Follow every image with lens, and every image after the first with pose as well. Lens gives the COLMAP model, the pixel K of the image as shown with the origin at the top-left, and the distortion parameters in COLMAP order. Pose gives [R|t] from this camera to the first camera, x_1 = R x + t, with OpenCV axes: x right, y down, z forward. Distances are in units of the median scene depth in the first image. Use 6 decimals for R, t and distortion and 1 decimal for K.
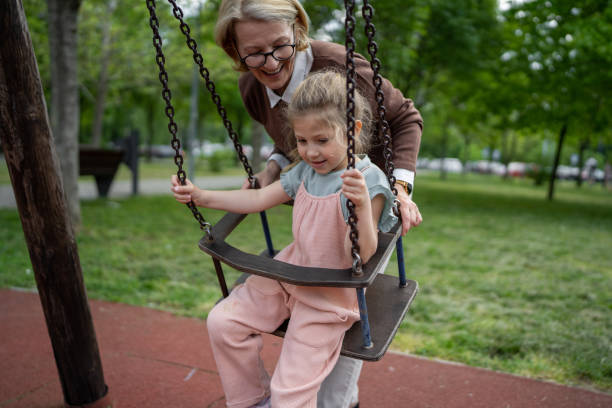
lens RADIAL K [[612.9, 0, 328.4], [0, 612.9, 204.2], [0, 0, 1]] dist [-0.096222, 0.217983]
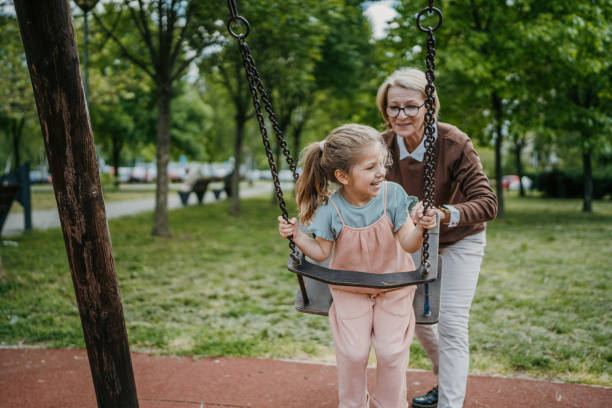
lens RADIAL K [[612.9, 0, 328.4], [0, 612.9, 204.2], [0, 0, 1]] dist [-0.096222, 0.217983]
pose [[0.974093, -0.059429, 0.218201, -0.168328], [0.062932, 0.997976, -0.009133, -0.047758], [-0.217217, 0.022628, 0.975861, -0.091291]]
